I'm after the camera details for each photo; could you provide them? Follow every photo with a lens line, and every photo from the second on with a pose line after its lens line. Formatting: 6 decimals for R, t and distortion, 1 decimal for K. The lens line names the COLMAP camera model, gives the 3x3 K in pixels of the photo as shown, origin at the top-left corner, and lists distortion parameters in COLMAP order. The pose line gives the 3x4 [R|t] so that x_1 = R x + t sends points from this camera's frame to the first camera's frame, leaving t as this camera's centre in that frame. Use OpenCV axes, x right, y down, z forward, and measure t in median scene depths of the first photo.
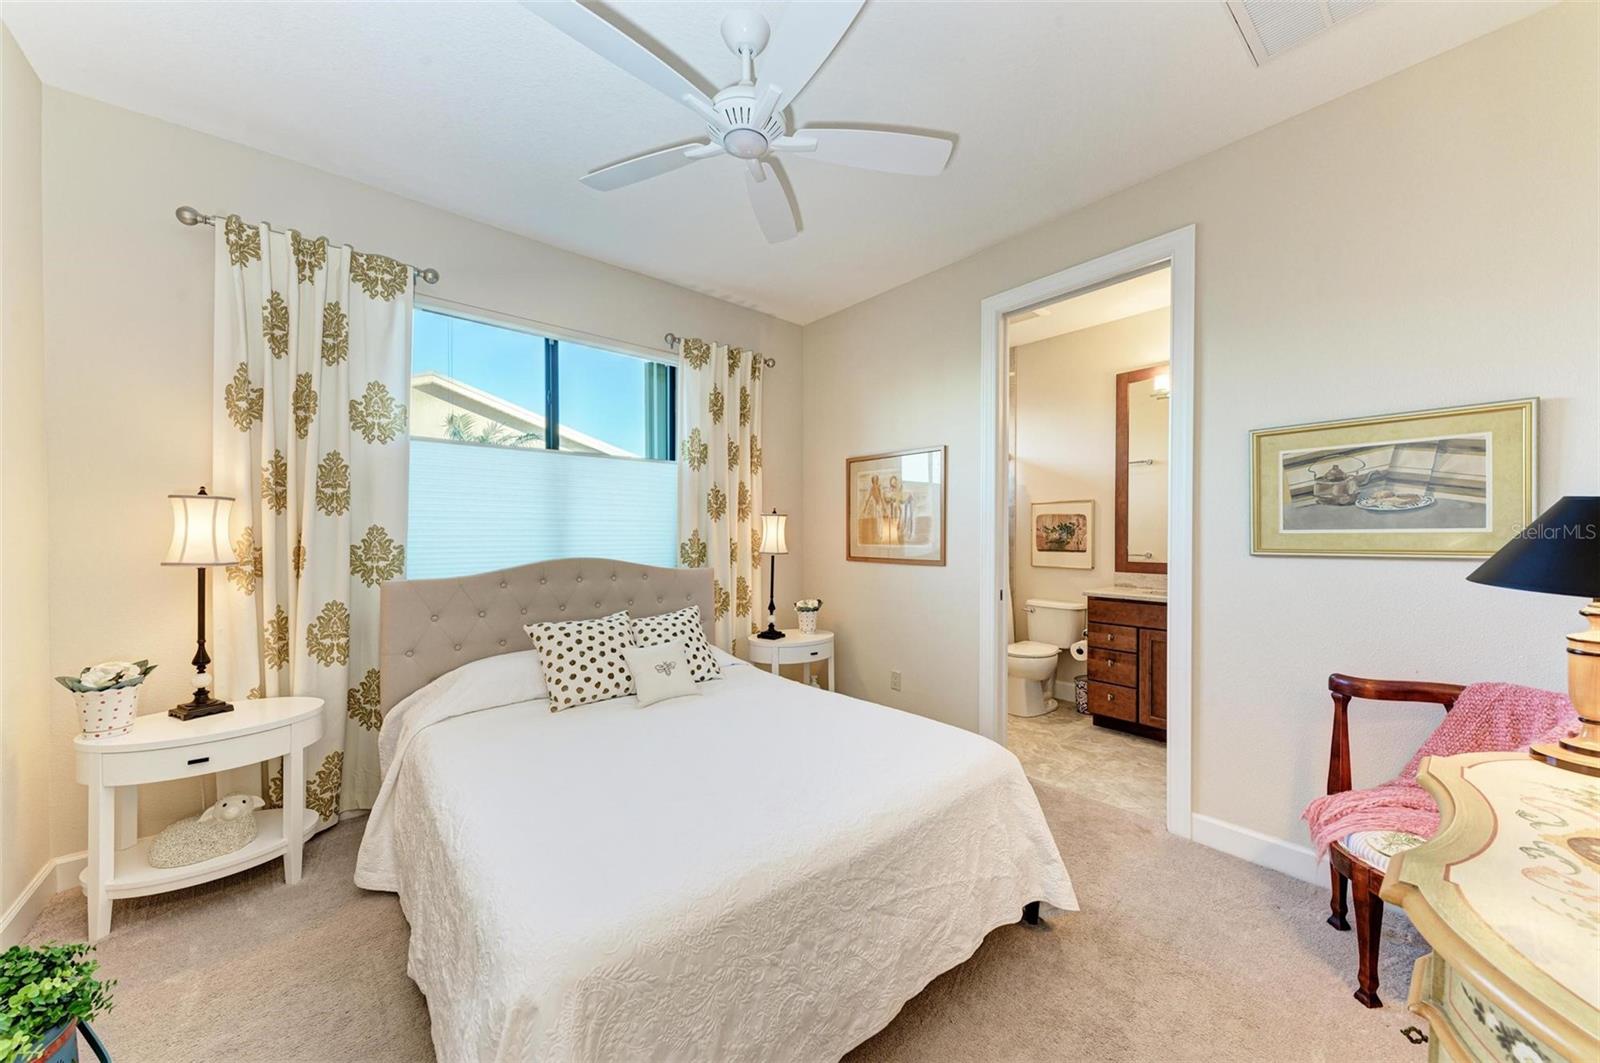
lens RADIAL K [[577.9, 0, 800.3], [0, 577.9, 536.0], [0, 0, 1]] dist [0.013924, -0.000097]
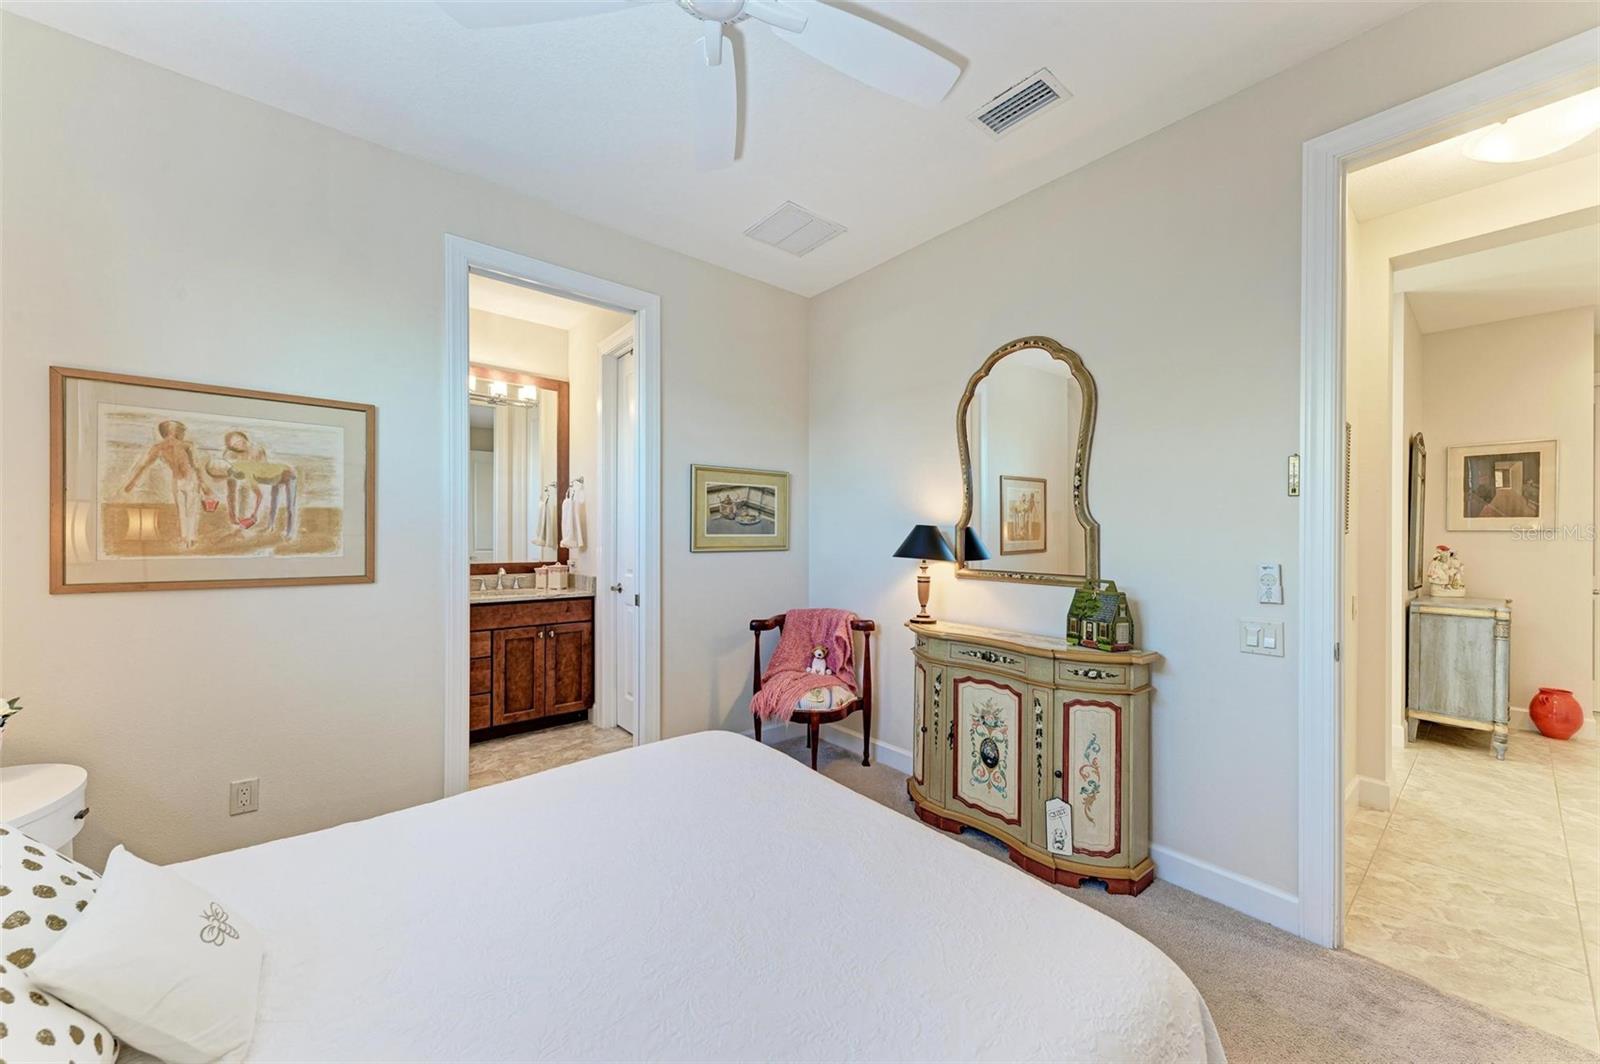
lens RADIAL K [[599.8, 0, 800.0], [0, 599.8, 532.0], [0, 0, 1]] dist [0.001301, 0.000007]
pose [[-0.022805, 0.004984, 0.999727, -0.708241], [-0.001846, 0.999986, -0.005027, -0.008411], [-0.999738, -0.001960, -0.022796, 0.780905]]
